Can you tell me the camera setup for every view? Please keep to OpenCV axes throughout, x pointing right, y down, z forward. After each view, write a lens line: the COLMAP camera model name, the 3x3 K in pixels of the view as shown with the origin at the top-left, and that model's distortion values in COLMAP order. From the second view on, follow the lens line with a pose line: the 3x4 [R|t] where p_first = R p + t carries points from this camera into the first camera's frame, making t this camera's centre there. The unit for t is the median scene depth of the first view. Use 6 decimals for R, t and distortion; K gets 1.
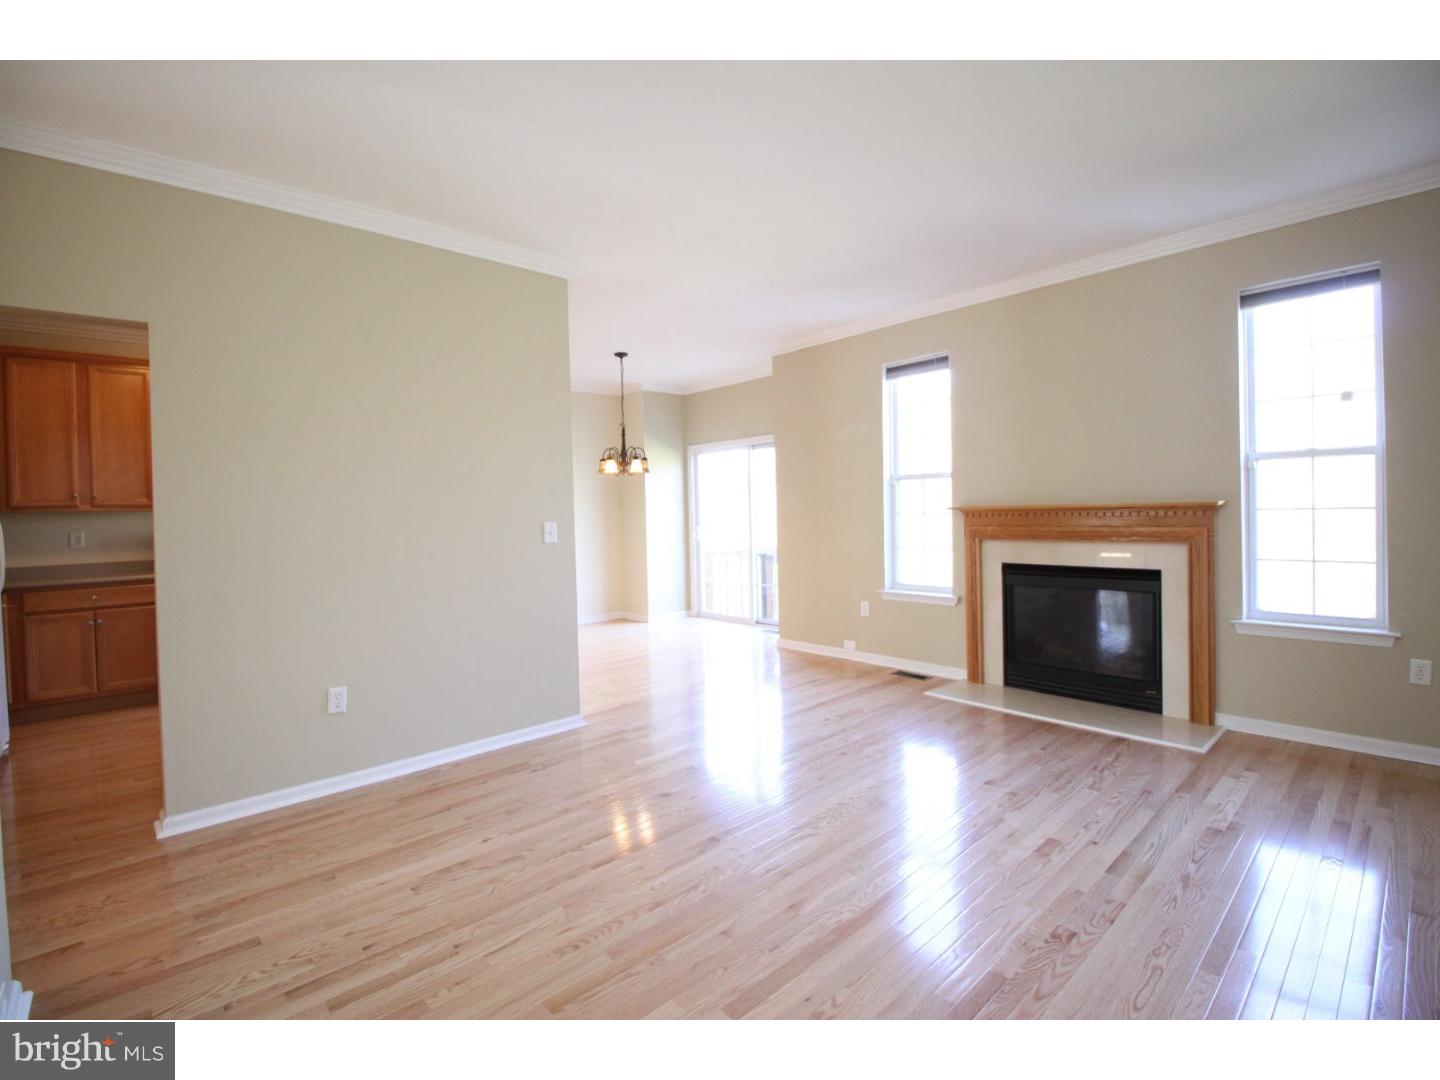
lens RADIAL K [[665.5, 0, 717.8], [0, 665.5, 520.6], [0, 0, 1]] dist [0.002328, -0.014067]
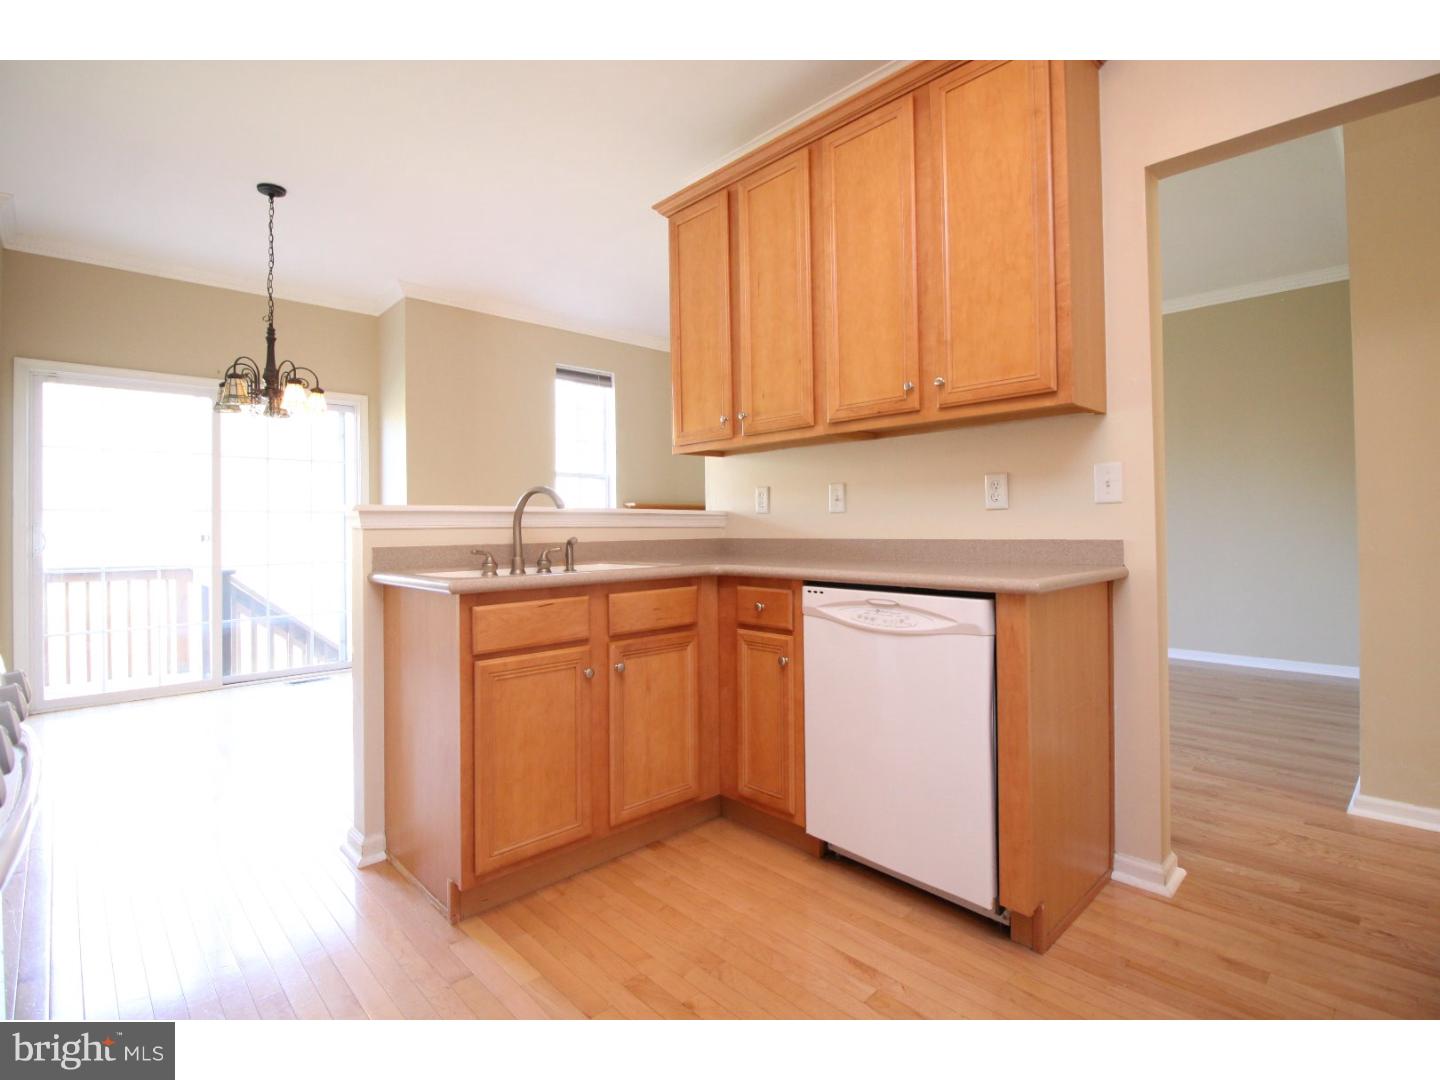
lens RADIAL K [[685.4, 0, 726.0], [0, 685.4, 515.5], [0, 0, 1]] dist [-0.000649, -0.012686]
pose [[-0.026608, 0.039369, 0.998870, -0.998692], [0.024066, 0.998960, -0.038732, 0.060761], [-0.999356, 0.023009, -0.027528, 0.943021]]
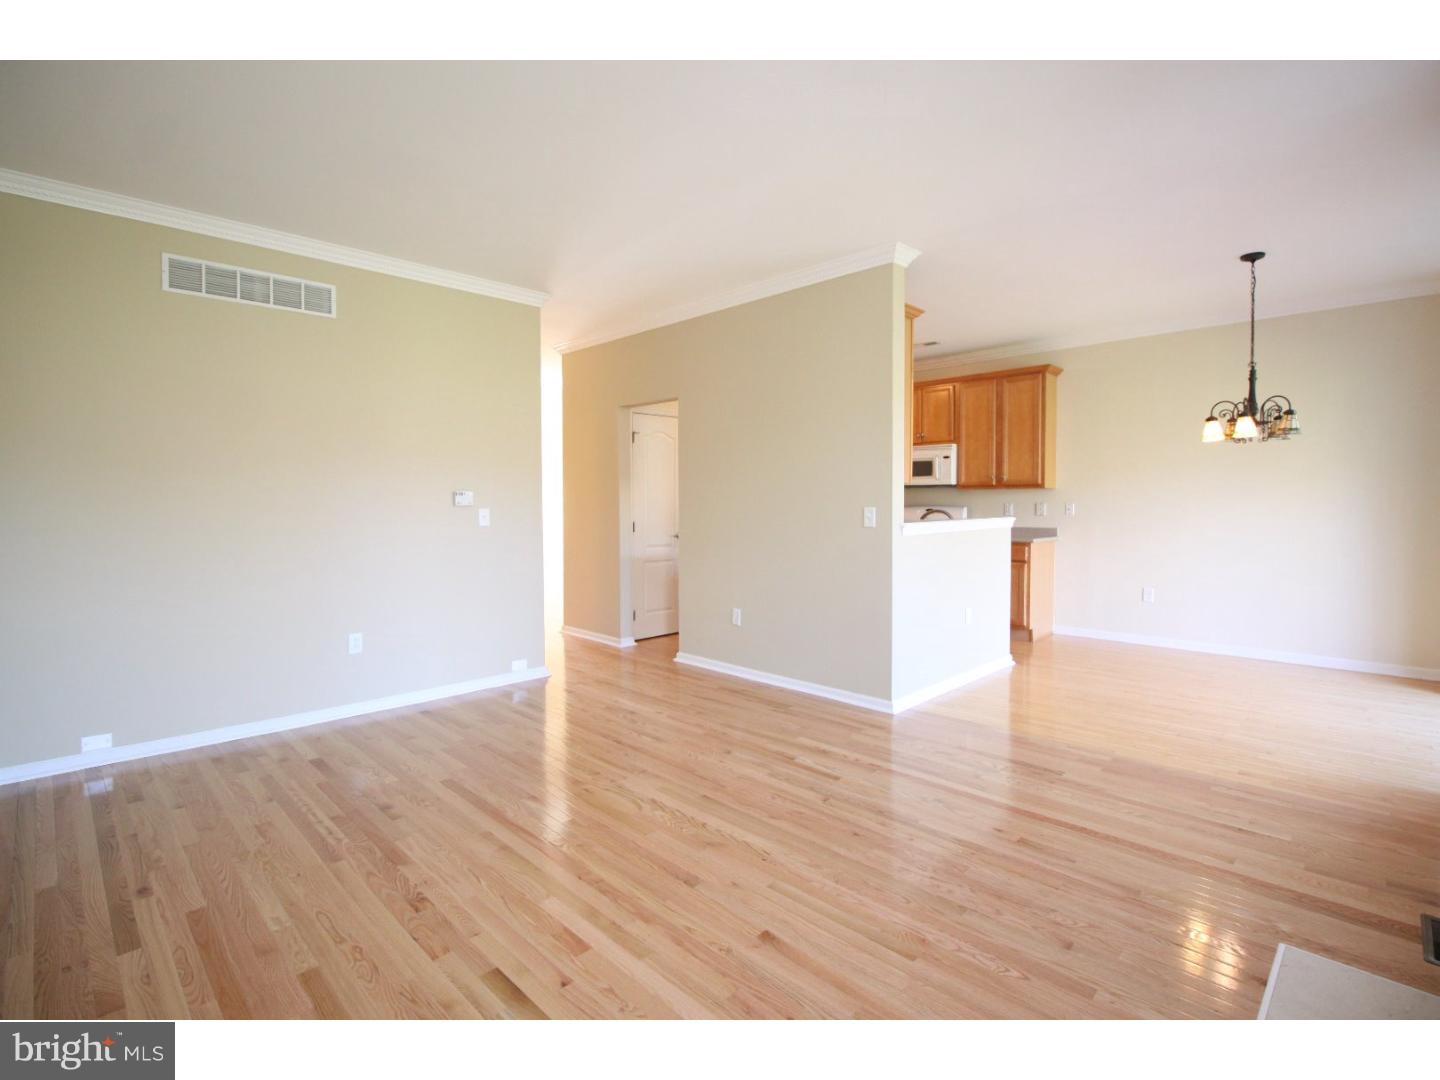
lens RADIAL K [[685.4, 0, 726.0], [0, 685.4, 515.5], [0, 0, 1]] dist [-0.000649, -0.012686]
pose [[0.050997, 0.046957, -0.997594, 0.734448], [-0.012519, 0.998846, 0.046376, -0.028683], [0.998620, 0.010124, 0.051526, 0.647720]]
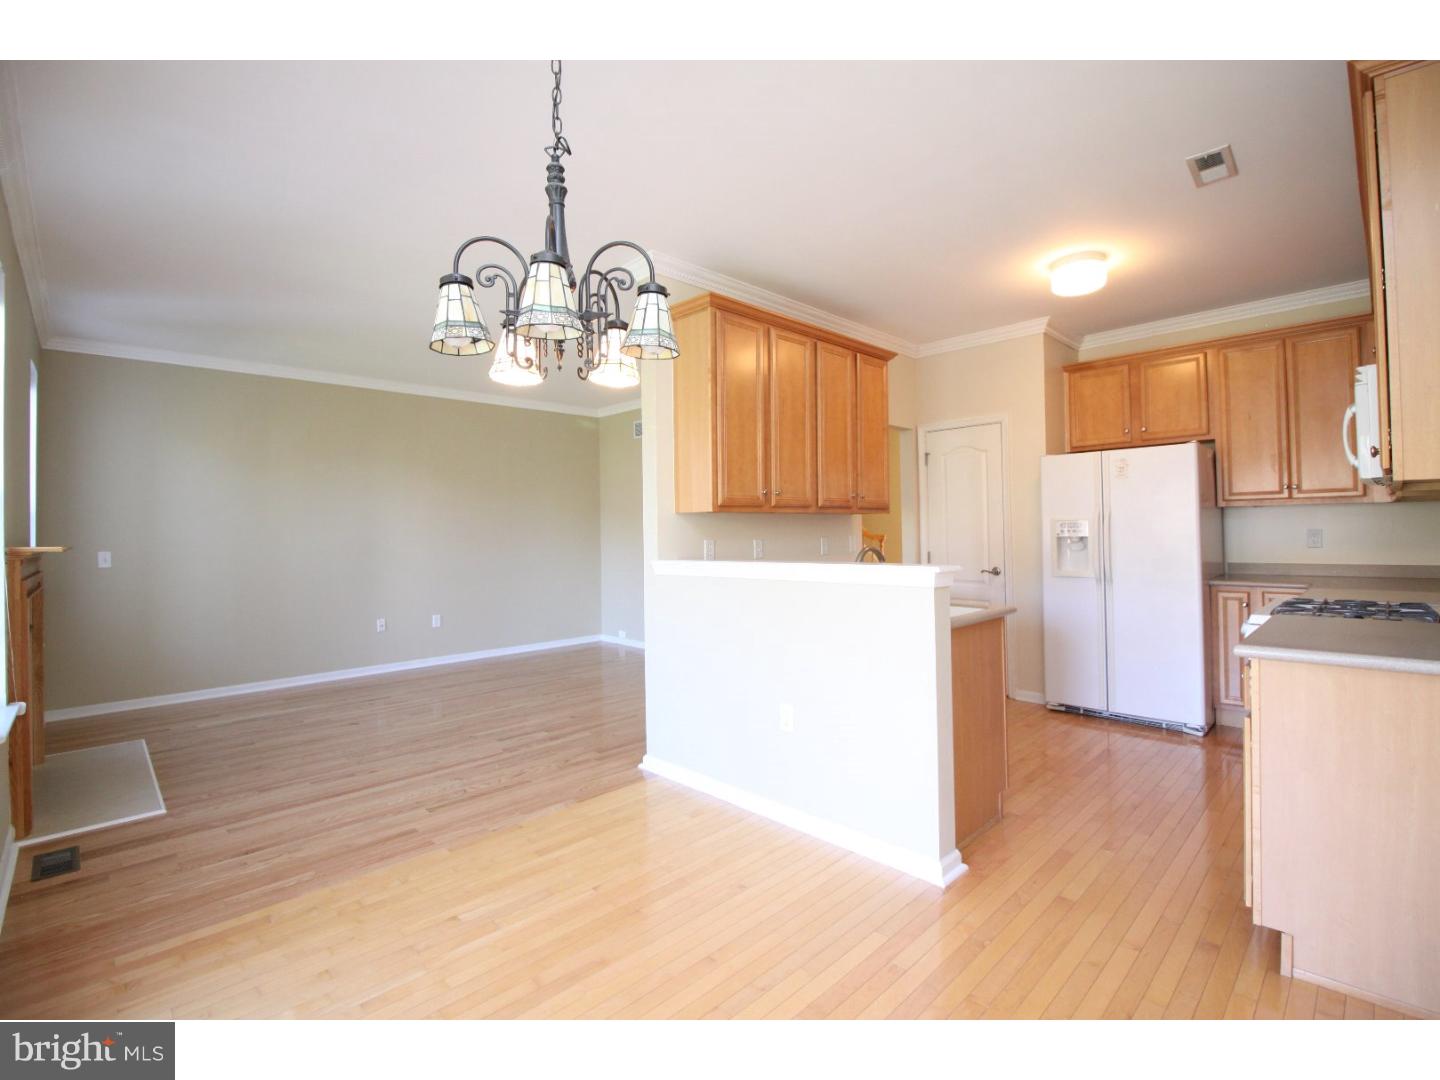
lens RADIAL K [[665.5, 0, 717.8], [0, 665.5, 520.6], [0, 0, 1]] dist [0.002328, -0.014067]
pose [[-0.998669, 0.041545, -0.030572, -0.266584], [0.041650, 0.999128, -0.002792, -0.018595], [0.030429, -0.004061, -0.999529, 1.772568]]
